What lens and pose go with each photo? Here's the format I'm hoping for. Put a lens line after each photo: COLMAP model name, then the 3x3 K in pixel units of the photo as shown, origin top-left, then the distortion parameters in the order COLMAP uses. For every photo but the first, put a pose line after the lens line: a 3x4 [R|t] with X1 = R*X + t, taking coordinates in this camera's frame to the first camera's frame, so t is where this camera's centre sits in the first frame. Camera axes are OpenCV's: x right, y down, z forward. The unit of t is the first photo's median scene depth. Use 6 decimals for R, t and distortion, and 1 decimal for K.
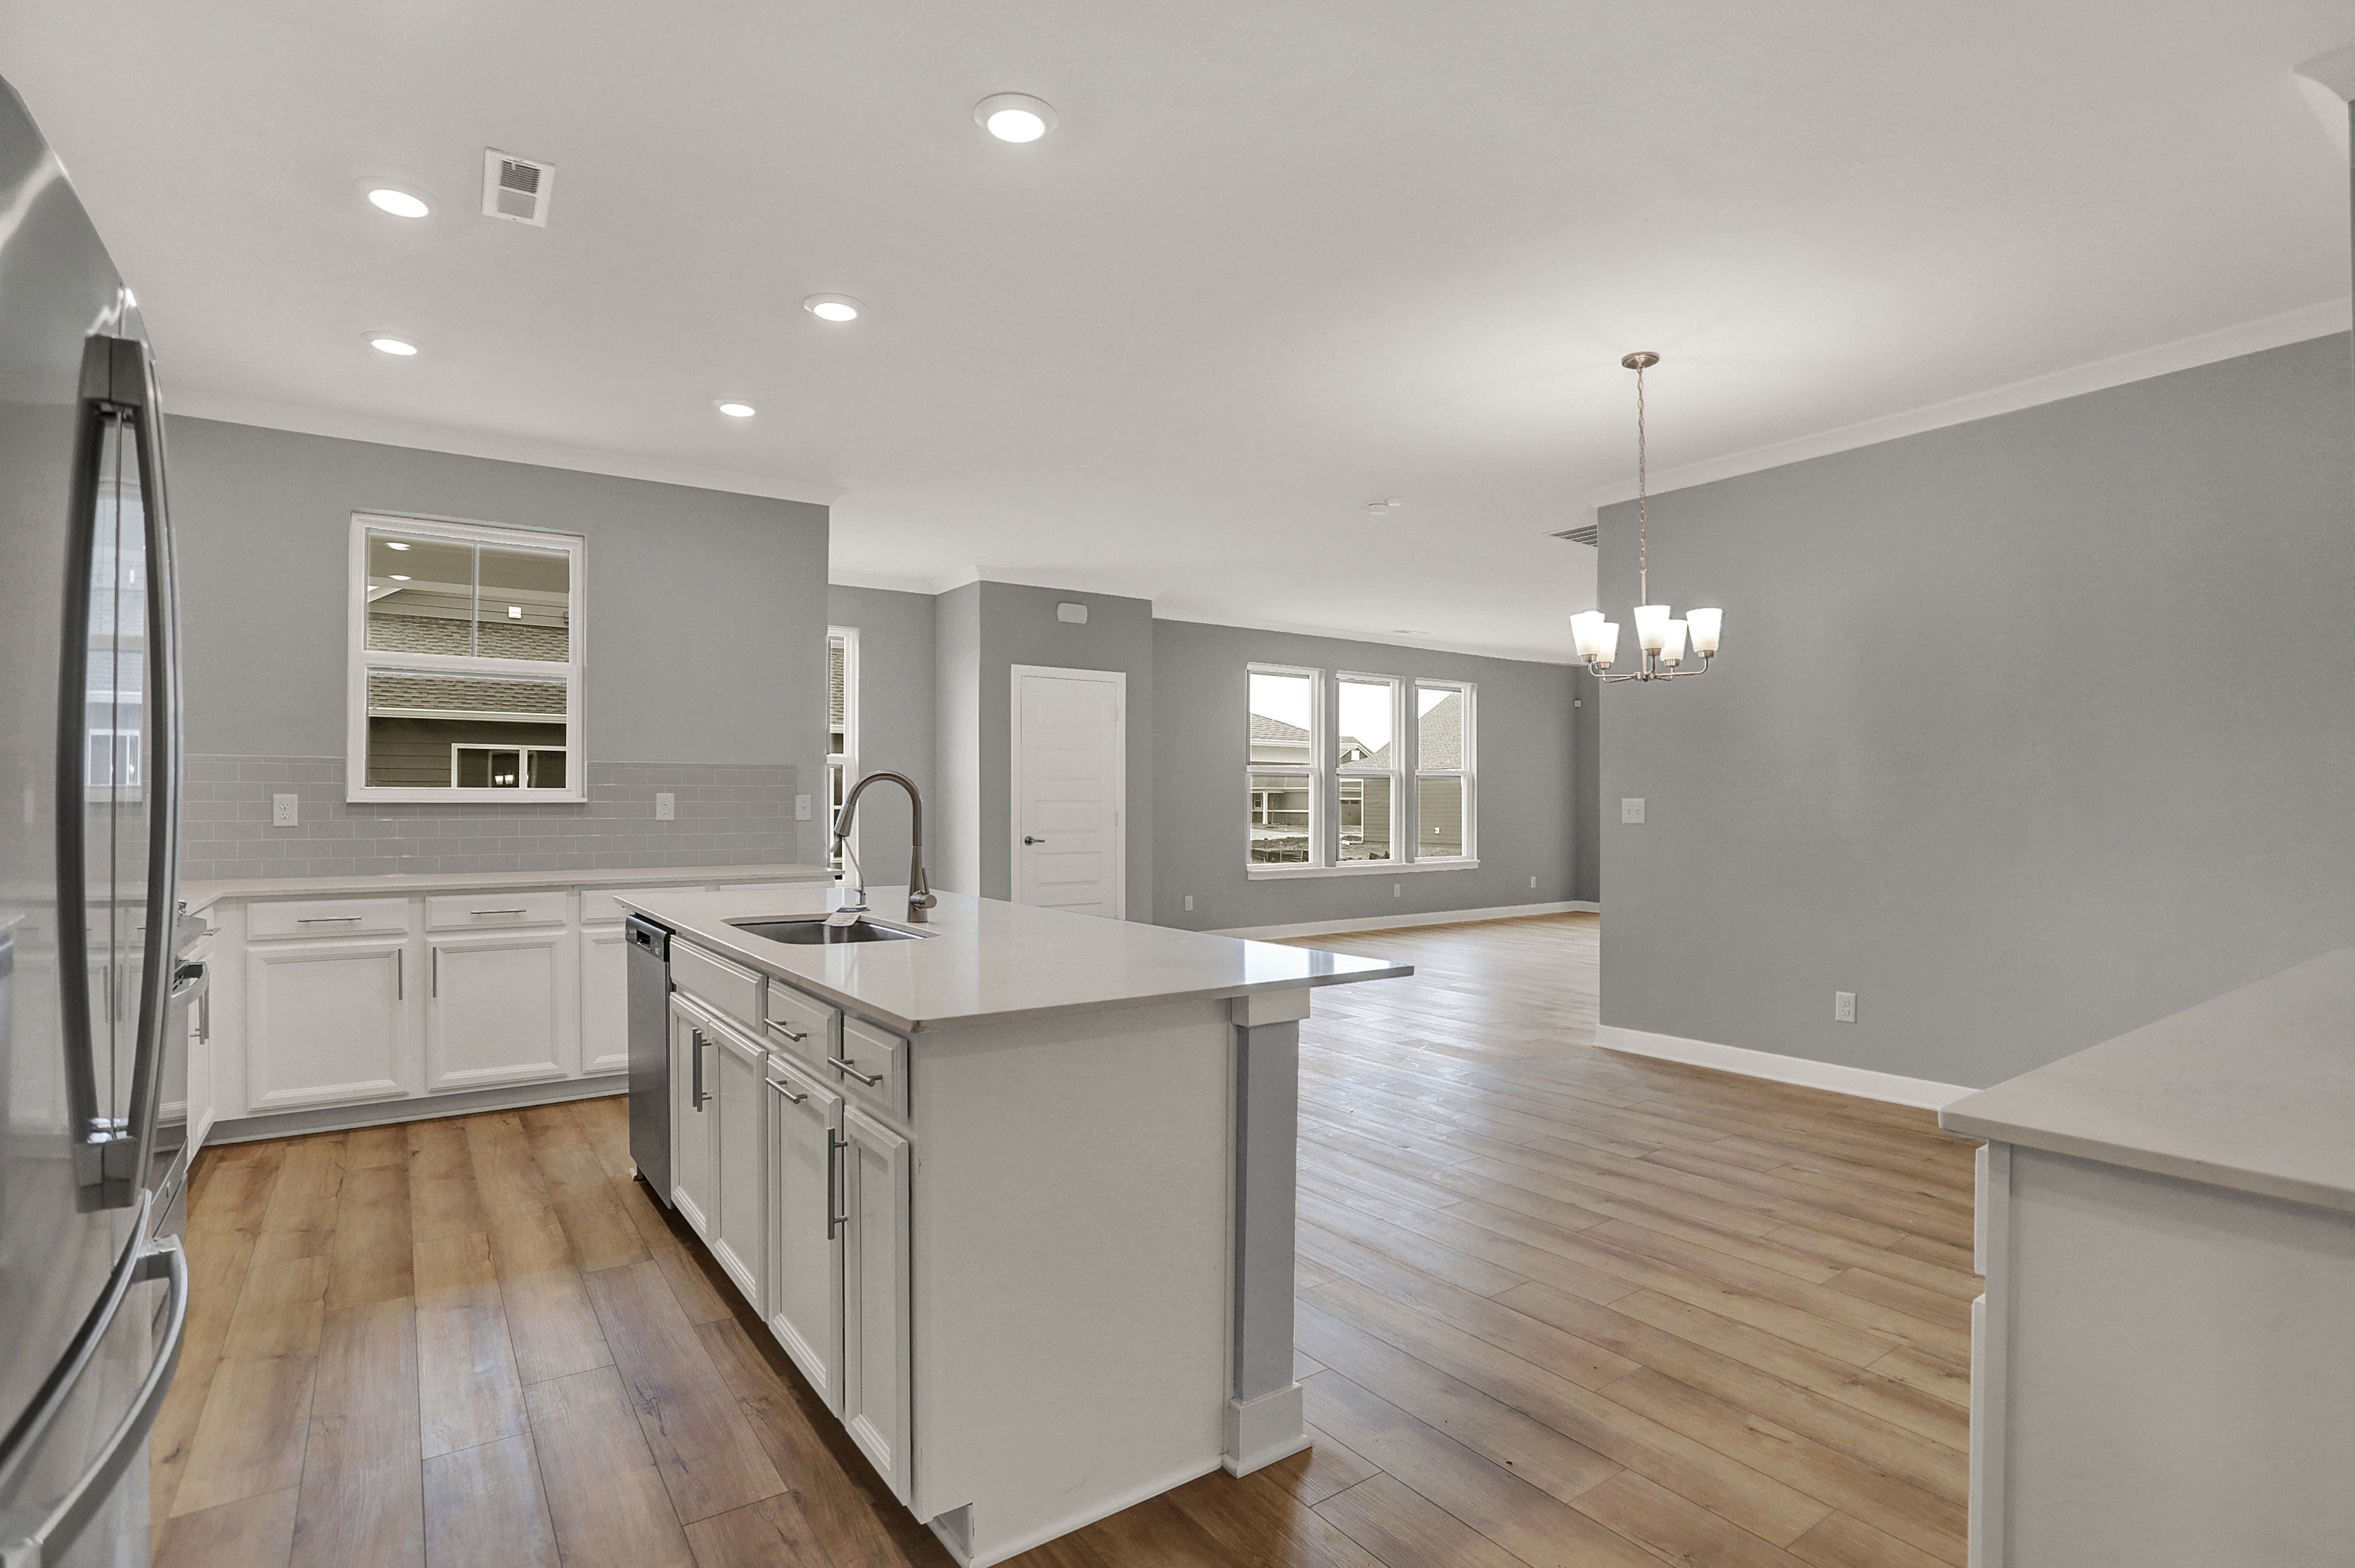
lens RADIAL K [[1143.7, 0, 1190.0], [0, 1143.7, 787.0], [0, 0, 1]] dist [-0.068758, 0.025491]
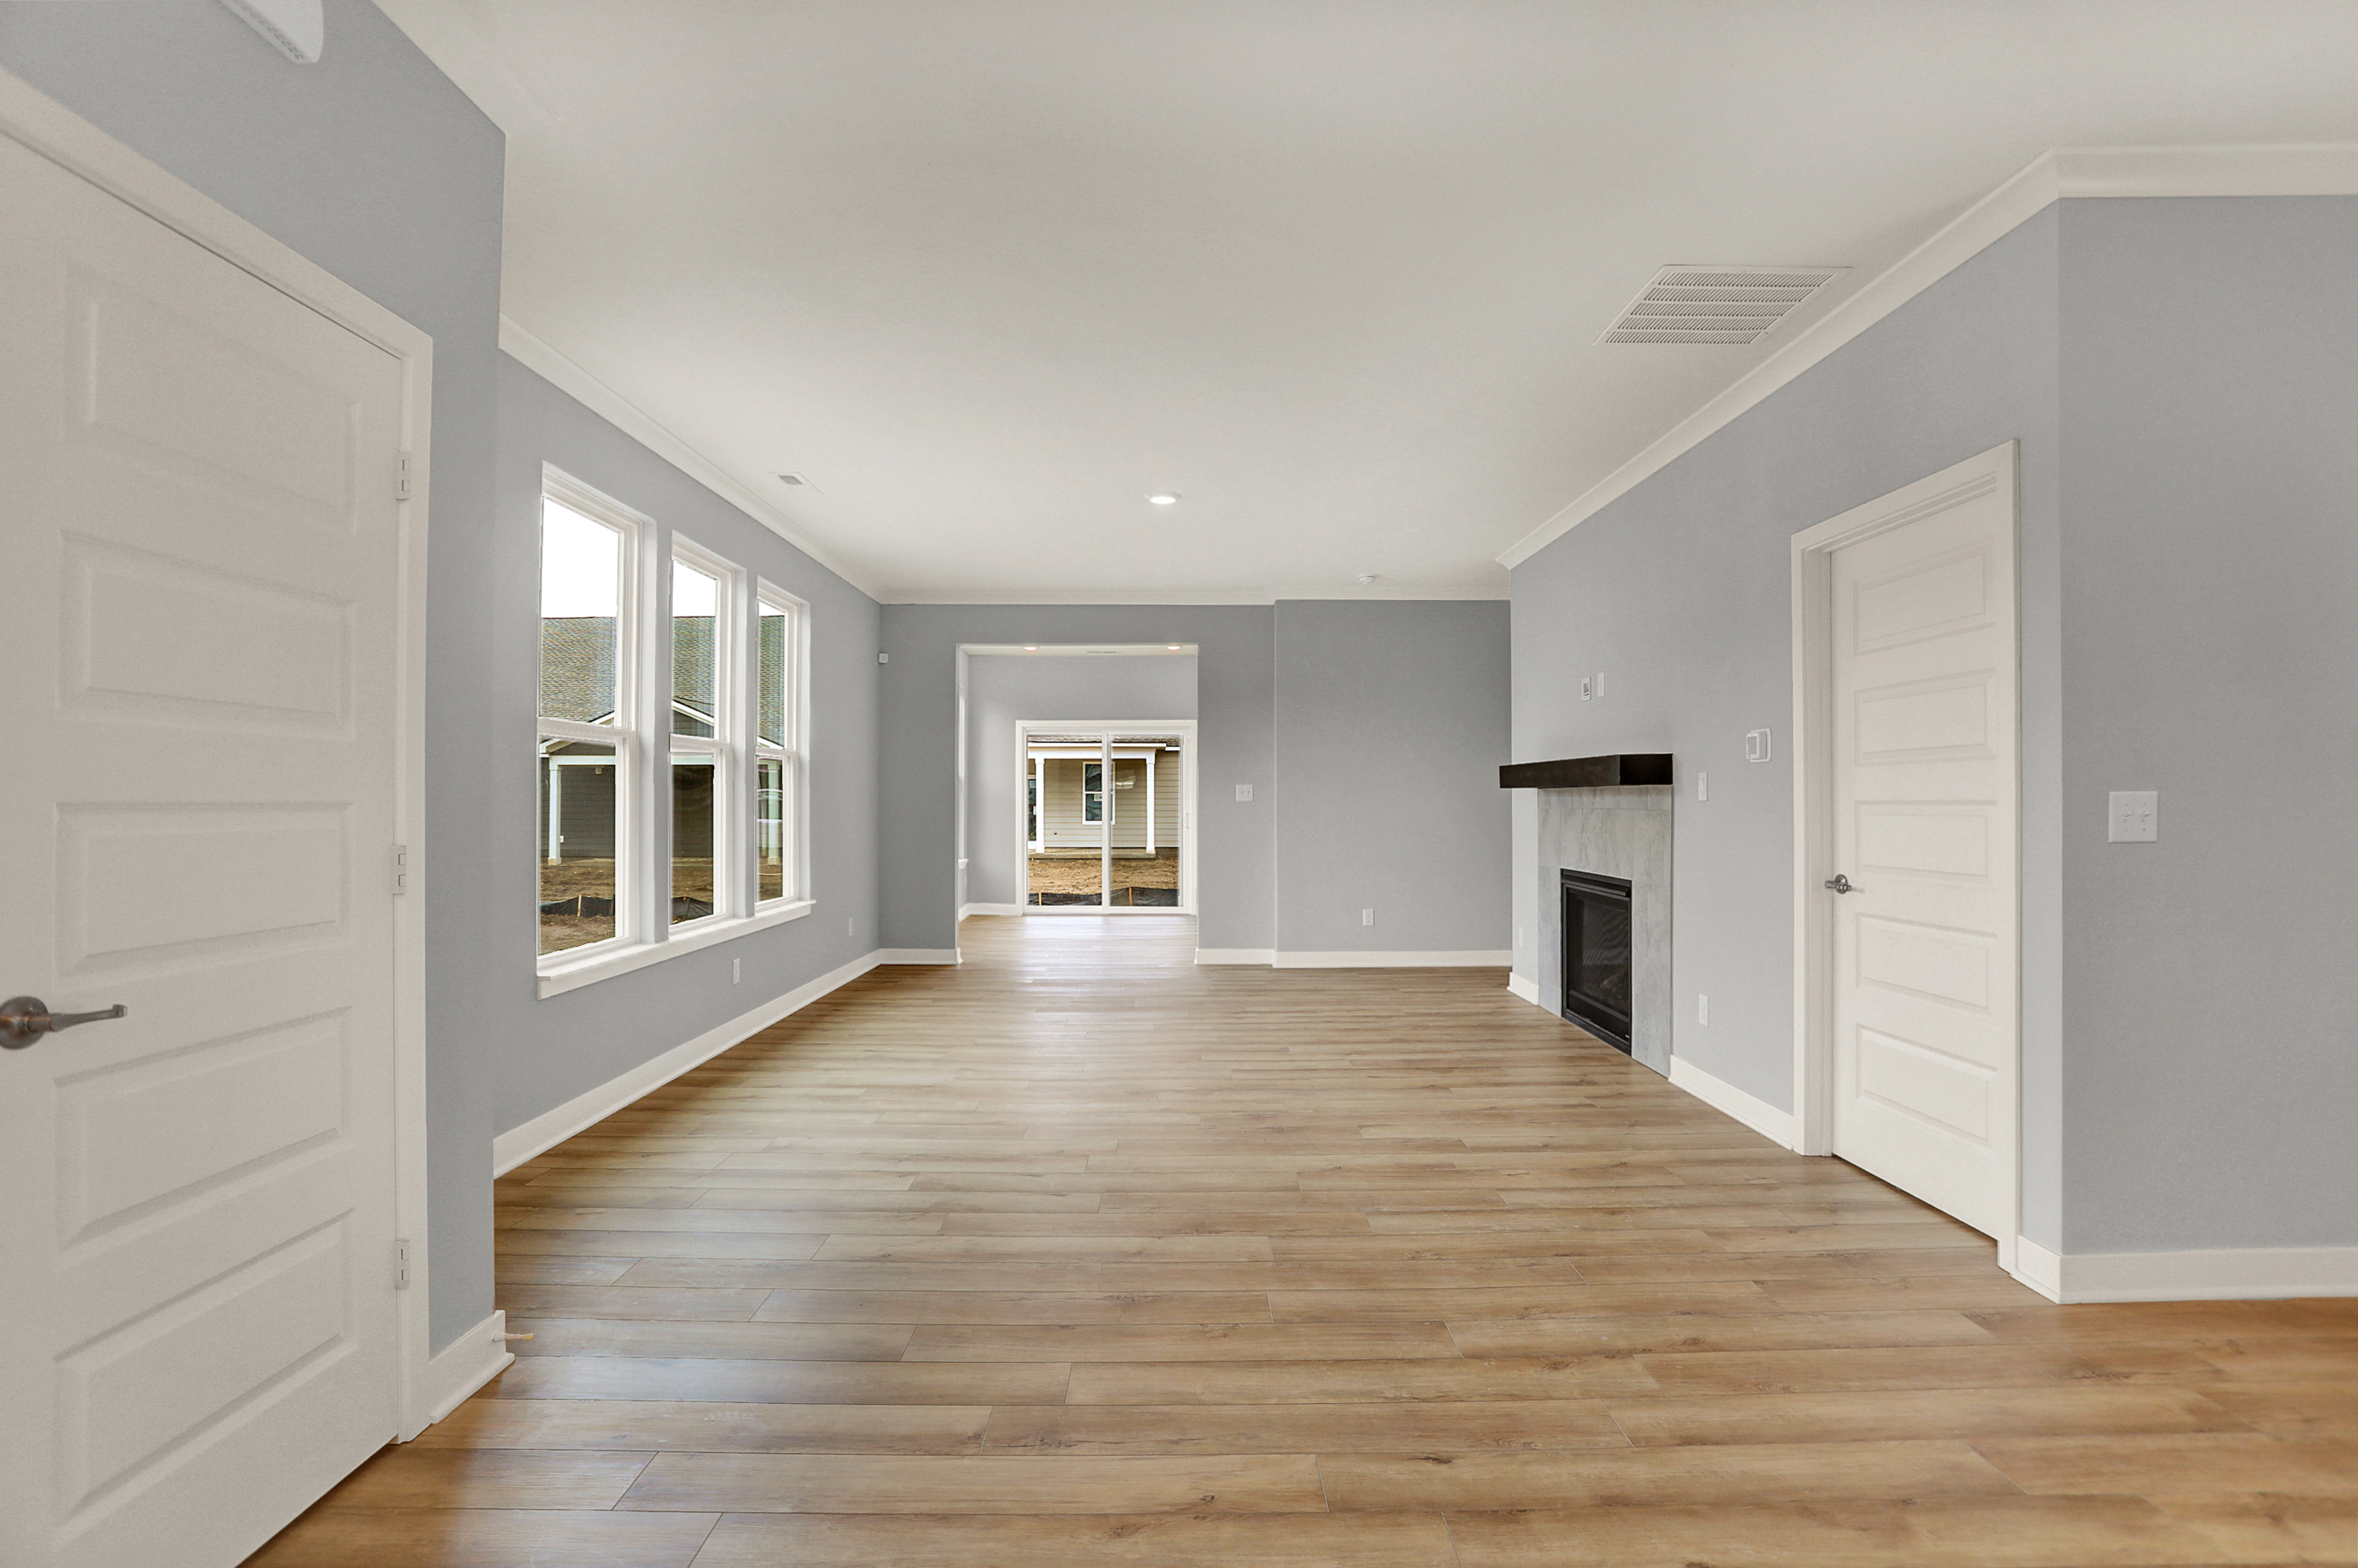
lens RADIAL K [[1155.2, 0, 1185.3], [0, 1155.2, 799.0], [0, 0, 1]] dist [-0.074556, 0.030539]
pose [[0.582187, -0.003480, 0.813047, -0.343255], [-0.002503, 0.999978, 0.006072, 0.018709], [-0.813051, -0.005570, 0.582166, 1.452275]]
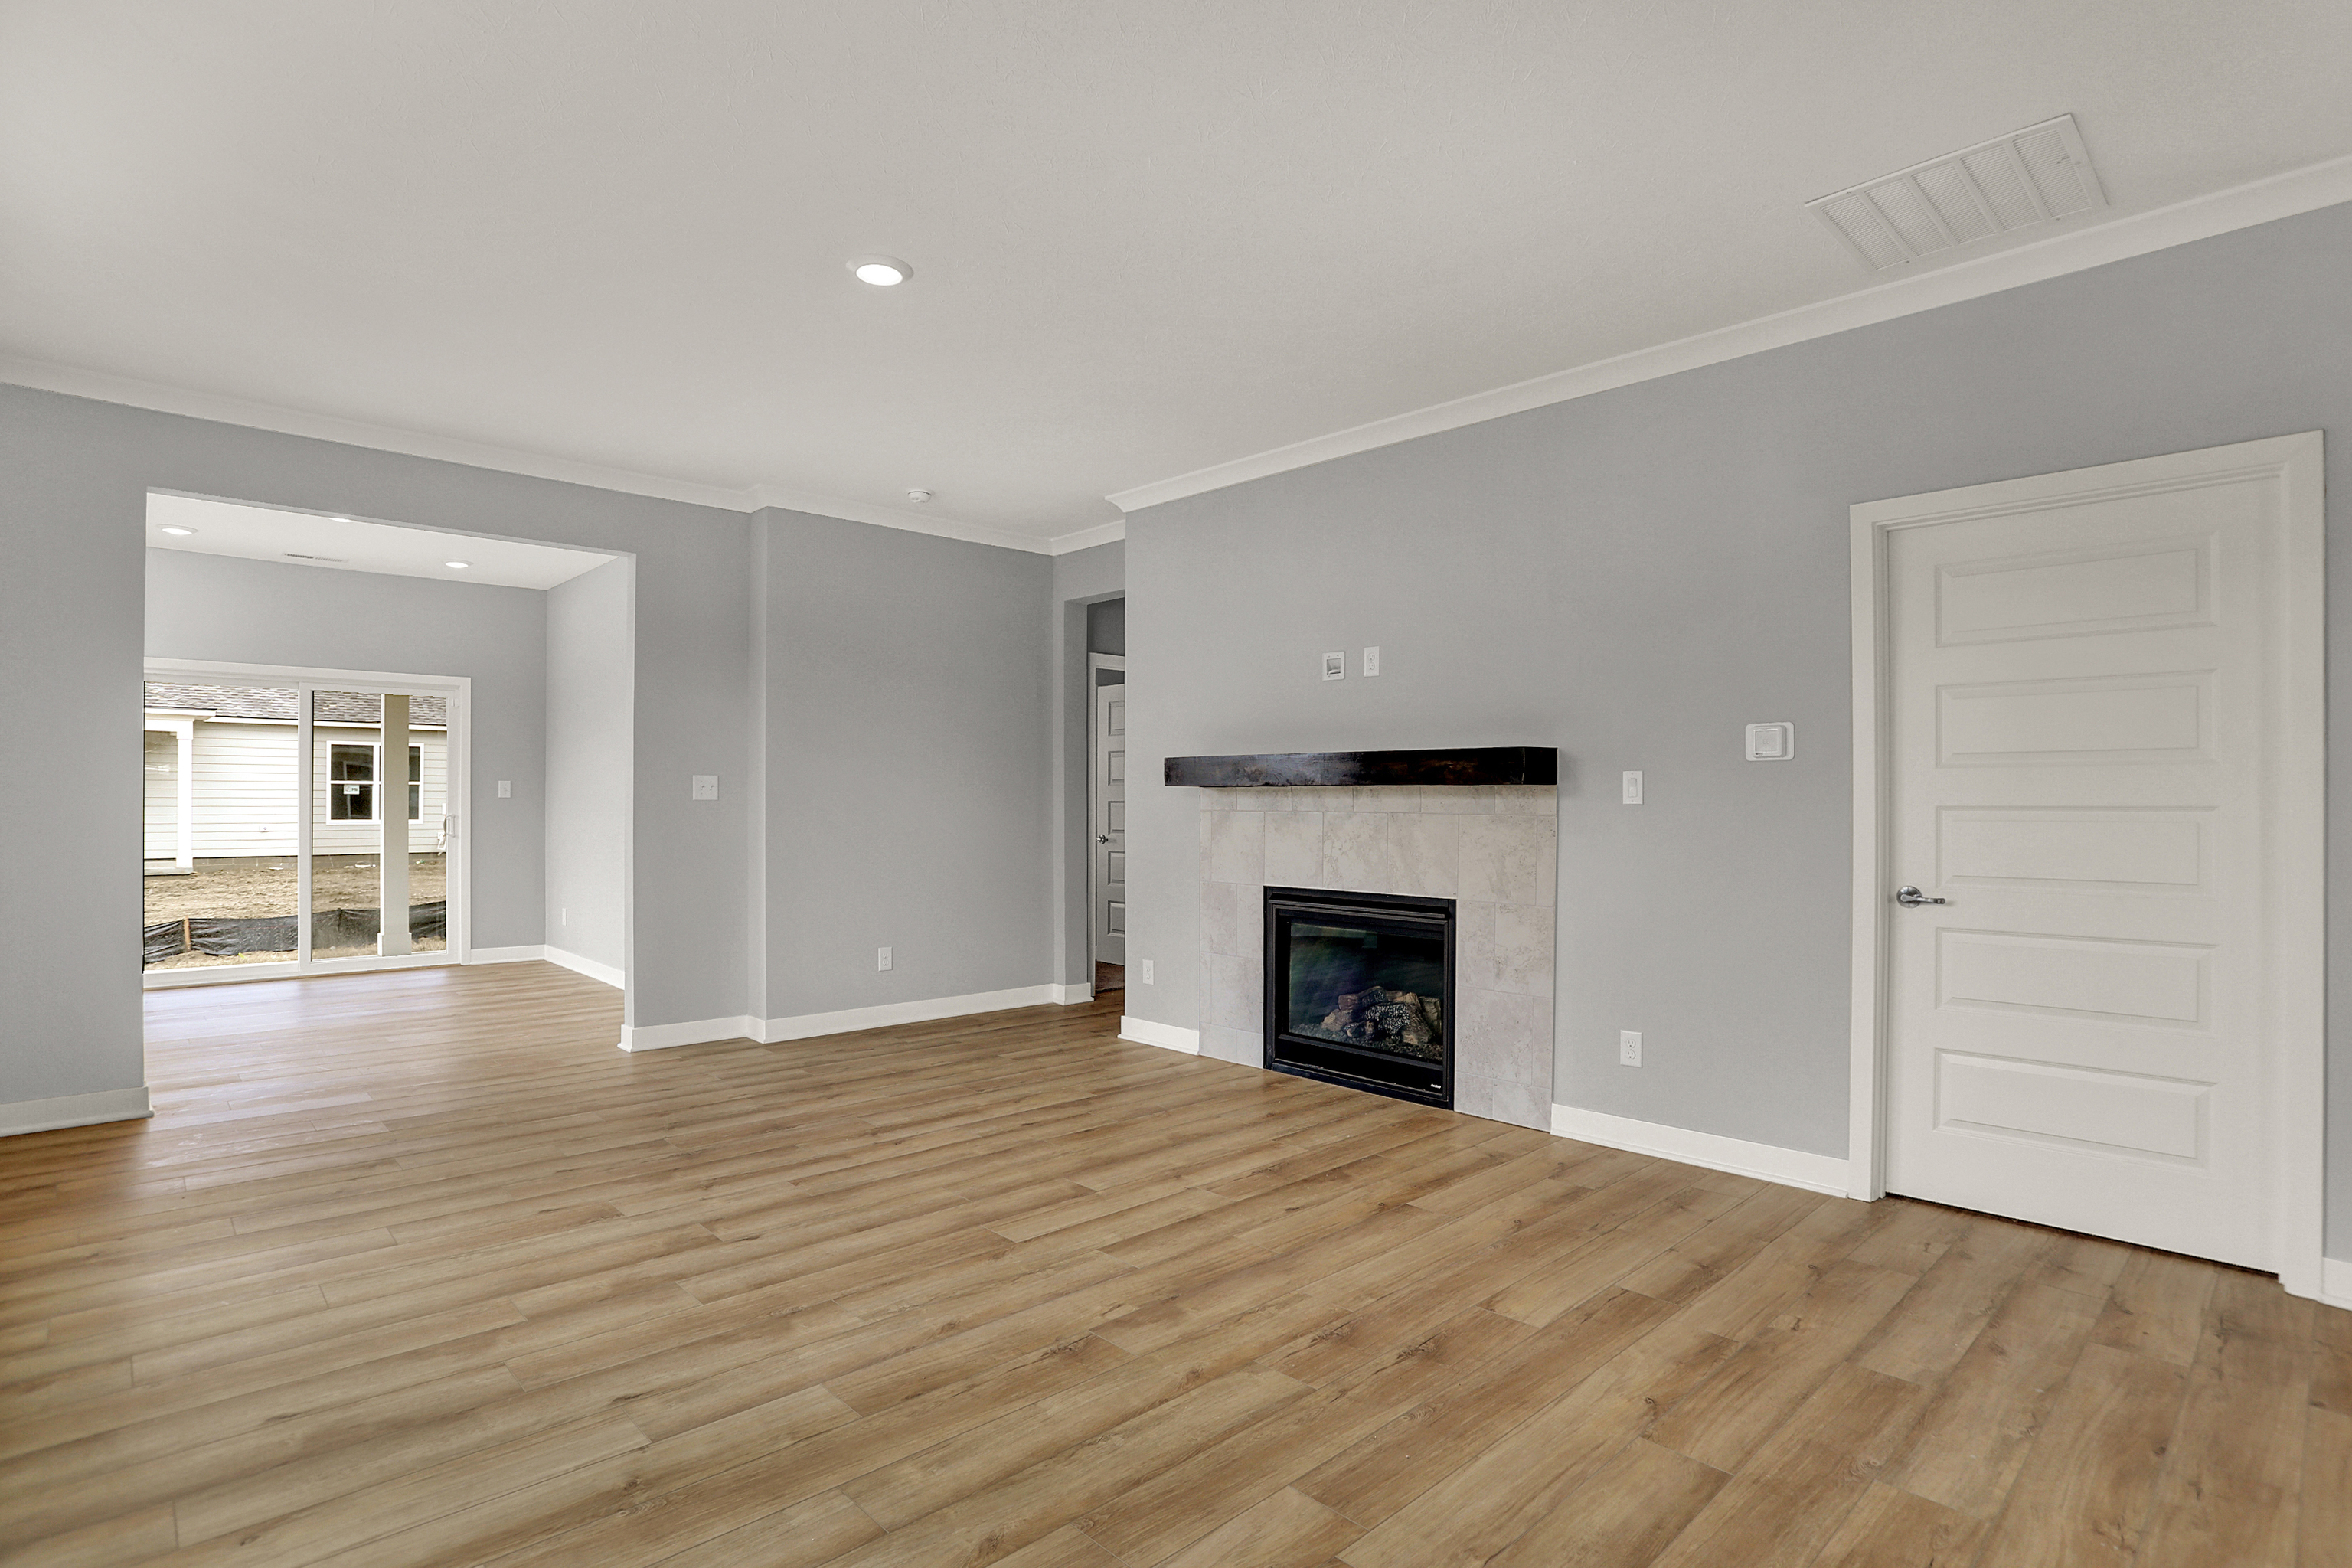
lens RADIAL K [[1152.4, 0, 1182.3], [0, 1152.4, 798.9], [0, 0, 1]] dist [-0.074556, 0.030539]
pose [[-0.136570, 0.000678, 0.990630, -0.027526], [-0.013190, 0.999910, -0.002503, 0.029507], [-0.990543, -0.013409, -0.136549, 2.217835]]
